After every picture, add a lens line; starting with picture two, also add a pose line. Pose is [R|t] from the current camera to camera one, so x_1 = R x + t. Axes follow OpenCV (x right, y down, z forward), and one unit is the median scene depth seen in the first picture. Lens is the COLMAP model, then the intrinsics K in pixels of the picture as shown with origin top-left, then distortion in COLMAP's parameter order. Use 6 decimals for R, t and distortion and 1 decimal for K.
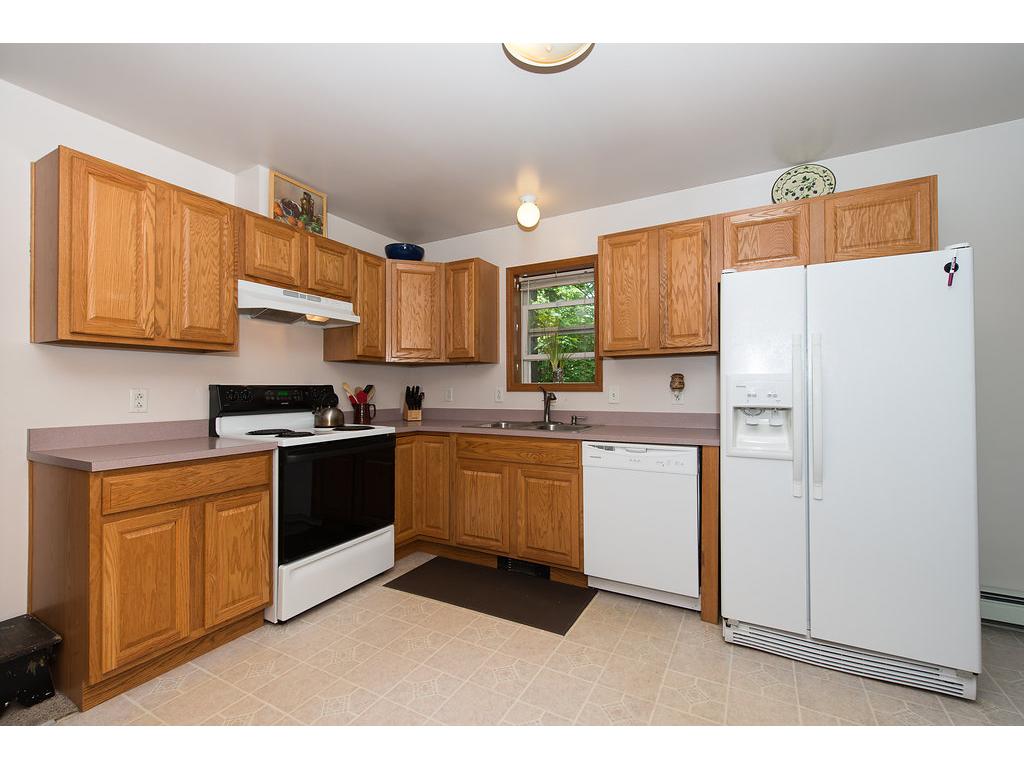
lens RADIAL K [[448.2, 0, 506.4], [0, 448.2, 383.7], [0, 0, 1]] dist [0.005270, -0.001618]
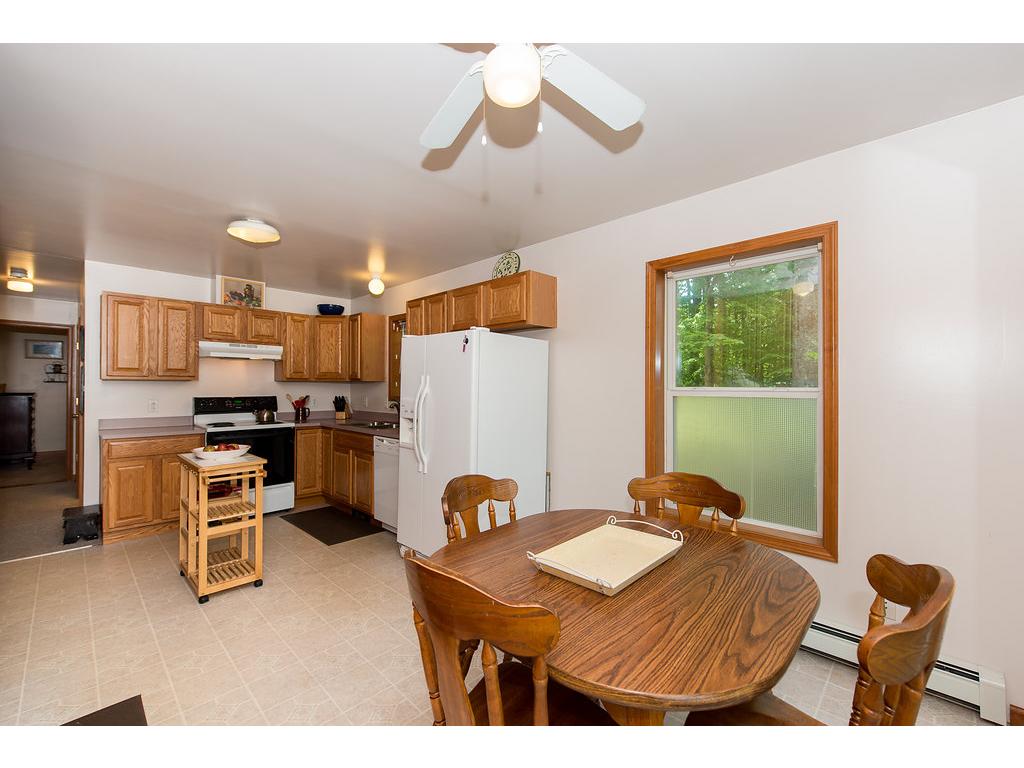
lens RADIAL K [[448.2, 0, 513.4], [0, 448.2, 380.4], [0, 0, 1]] dist [0.005270, -0.001618]
pose [[0.962866, 0.003550, -0.269955, 1.010738], [-0.003540, 0.999994, 0.000522, -0.066263], [0.269955, 0.000453, 0.962873, -0.381582]]
